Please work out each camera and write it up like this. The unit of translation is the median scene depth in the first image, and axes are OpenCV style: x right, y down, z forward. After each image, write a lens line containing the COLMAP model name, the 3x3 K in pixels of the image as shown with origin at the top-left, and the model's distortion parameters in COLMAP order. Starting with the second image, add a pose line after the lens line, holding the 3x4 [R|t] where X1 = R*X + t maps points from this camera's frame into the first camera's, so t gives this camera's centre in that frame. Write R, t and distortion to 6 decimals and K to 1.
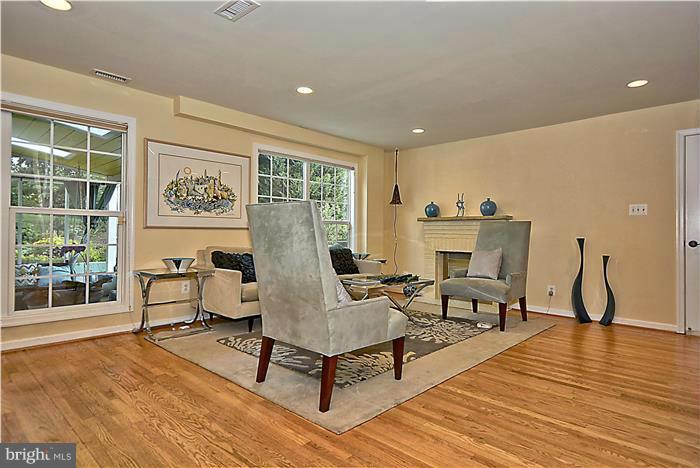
lens RADIAL K [[395.4, 0, 364.6], [0, 395.4, 225.4], [0, 0, 1]] dist [0.022112, -0.000719]
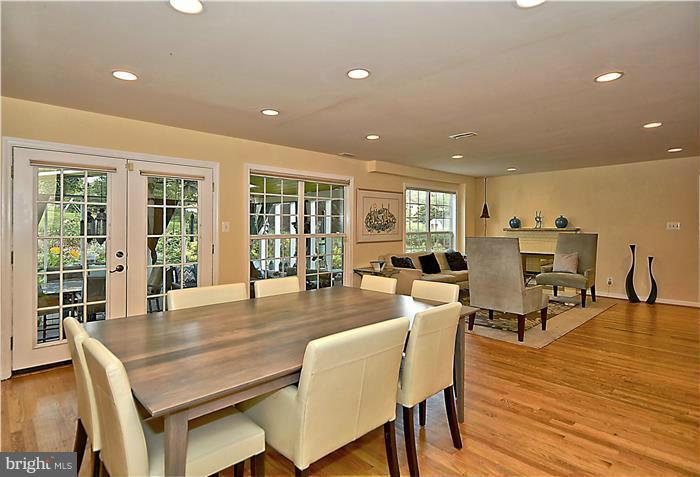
lens RADIAL K [[376.4, 0, 347.6], [0, 376.4, 226.1], [0, 0, 1]] dist [-0.029936, -0.001014]
pose [[0.995673, -0.012822, -0.092032, -0.378417], [0.014458, 0.999749, 0.017122, -0.076676], [0.091790, -0.018379, 0.995609, -0.450364]]
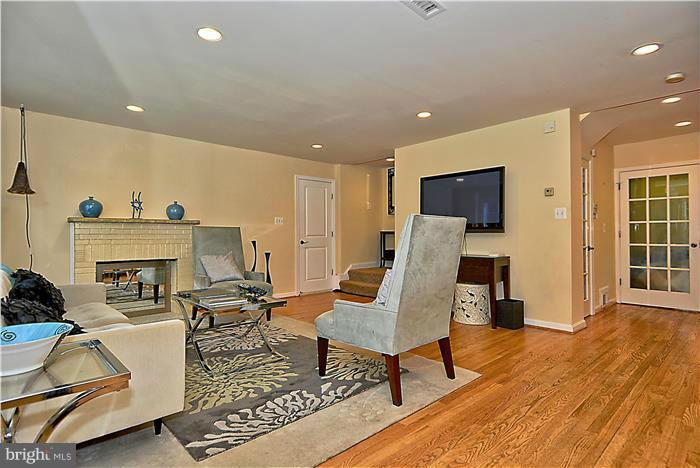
lens RADIAL K [[362.5, 0, 350.0], [0, 362.5, 234.0], [0, 0, 1]] dist [0.001382, -0.000108]
pose [[0.083195, -0.005827, 0.996516, -0.628907], [-0.020725, 0.999757, 0.007576, -0.005574], [-0.996318, -0.021283, 0.083054, 0.593352]]
